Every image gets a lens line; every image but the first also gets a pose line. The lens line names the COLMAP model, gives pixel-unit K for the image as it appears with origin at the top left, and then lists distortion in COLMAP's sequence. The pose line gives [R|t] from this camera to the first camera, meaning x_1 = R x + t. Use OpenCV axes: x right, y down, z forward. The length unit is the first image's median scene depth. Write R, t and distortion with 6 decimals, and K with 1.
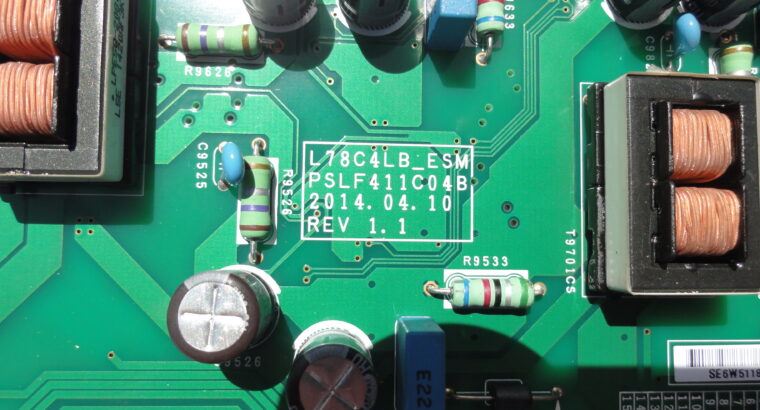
lens RADIAL K [[670.5, 0, 380.0], [0, 670.5, 205.0], [0, 0, 1]] dist [-0.006757, 0.001279]
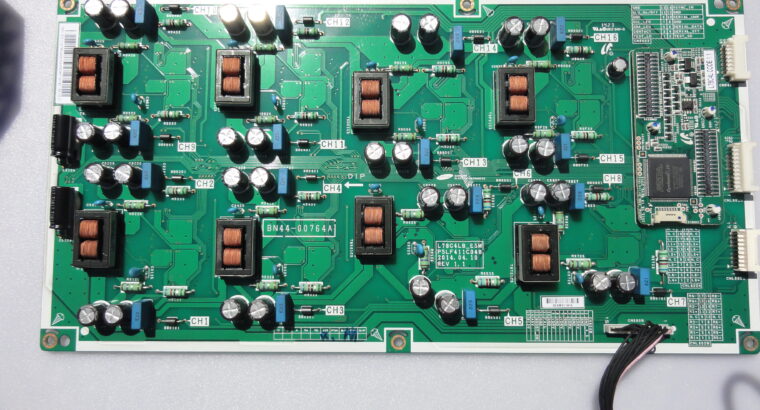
lens RADIAL K [[670.5, 0, 380.0], [0, 670.5, 205.0], [0, 0, 1]] dist [-0.006757, 0.001279]
pose [[0.993953, -0.020458, -0.107882, -0.018604], [0.018143, 0.999584, -0.022400, -0.213821], [0.108295, 0.020307, 0.993911, -2.643034]]
